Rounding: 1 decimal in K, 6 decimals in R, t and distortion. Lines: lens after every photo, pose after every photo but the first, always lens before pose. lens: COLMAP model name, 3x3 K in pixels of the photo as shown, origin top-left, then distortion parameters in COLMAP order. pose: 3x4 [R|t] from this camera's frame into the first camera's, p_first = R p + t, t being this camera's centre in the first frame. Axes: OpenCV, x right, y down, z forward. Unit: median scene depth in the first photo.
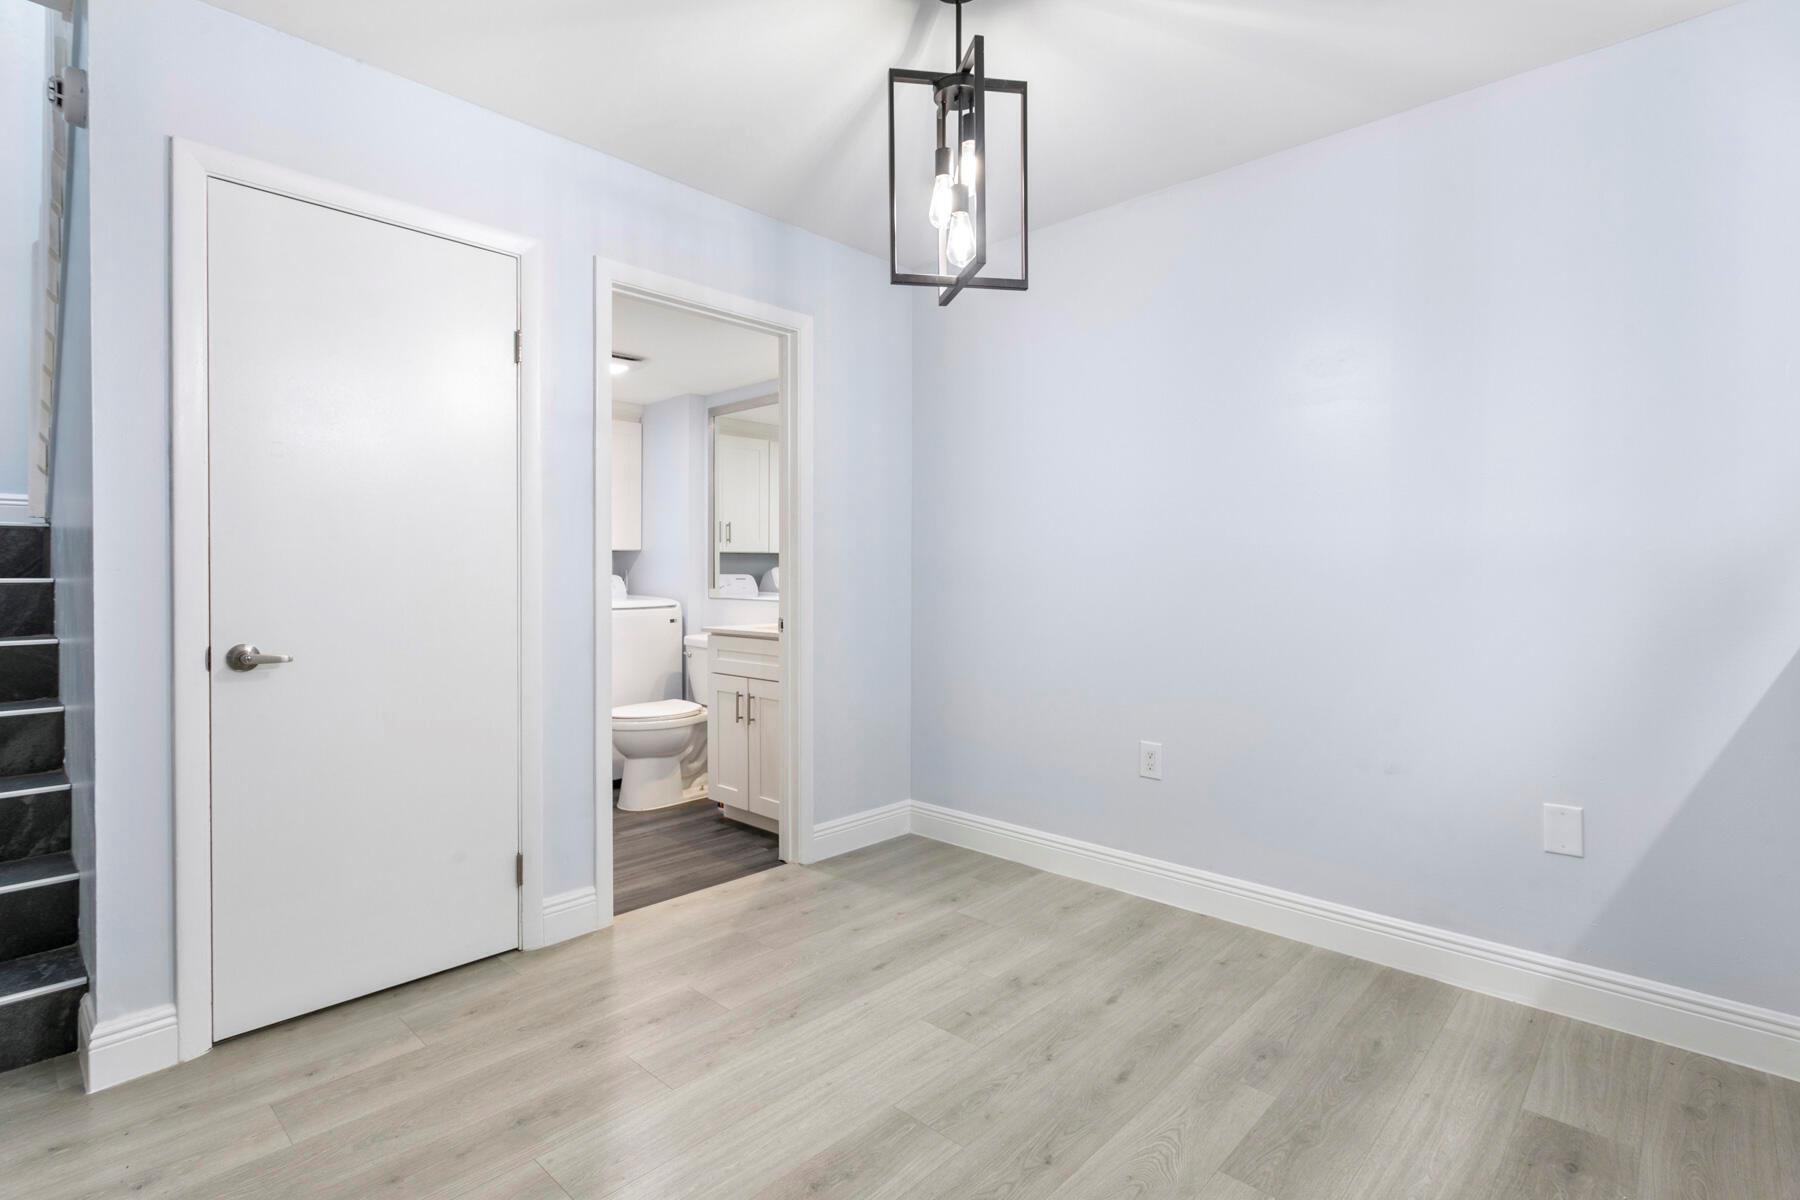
lens RADIAL K [[869.7, 0, 876.5], [0, 869.7, 580.6], [0, 0, 1]] dist [-0.002922, 0.000948]
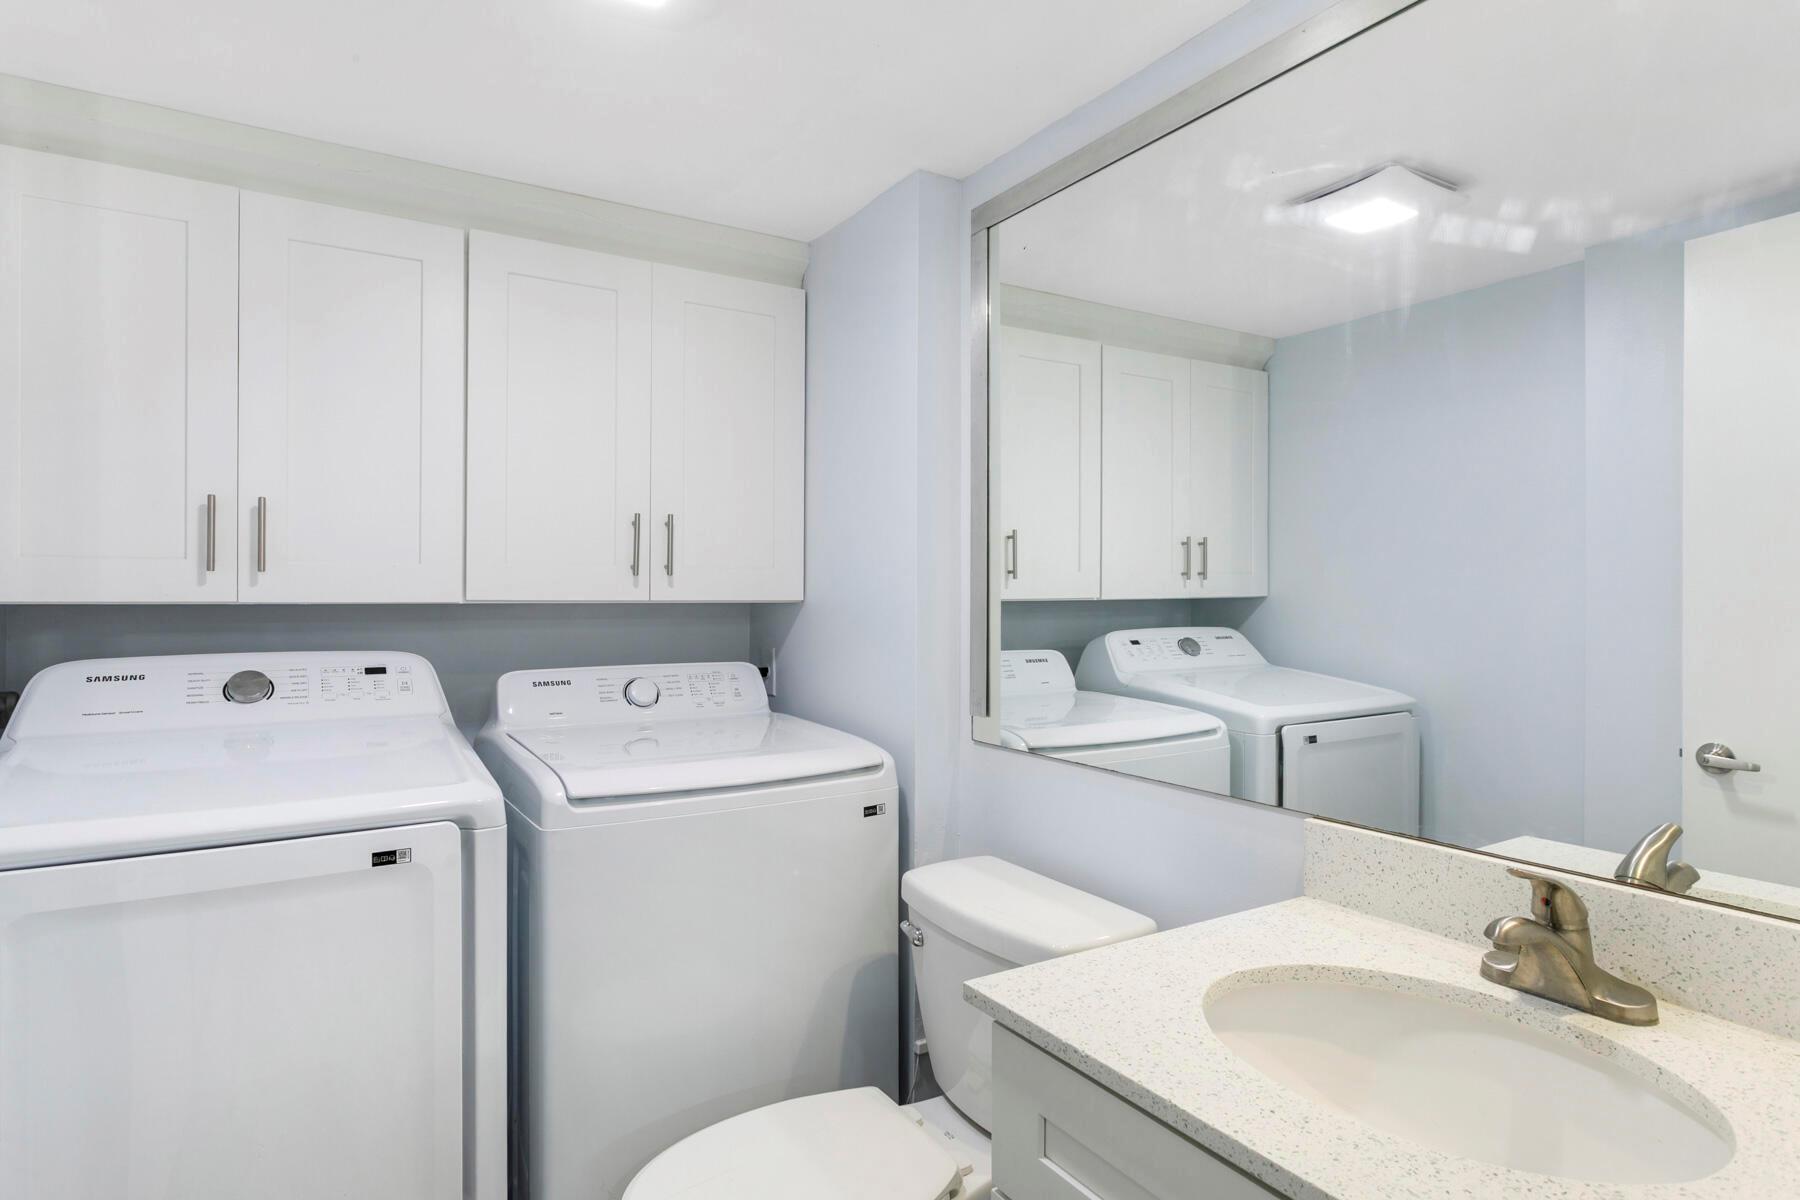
lens RADIAL K [[983.7, 0, 900.0], [0, 983.7, 600.0], [0, 0, 1]] dist [0.000453, 0.000056]
pose [[0.971039, -0.002150, -0.238911, -0.124723], [0.000306, 0.999970, -0.007759, -0.034185], [0.238920, 0.007461, 0.971010, 0.598310]]
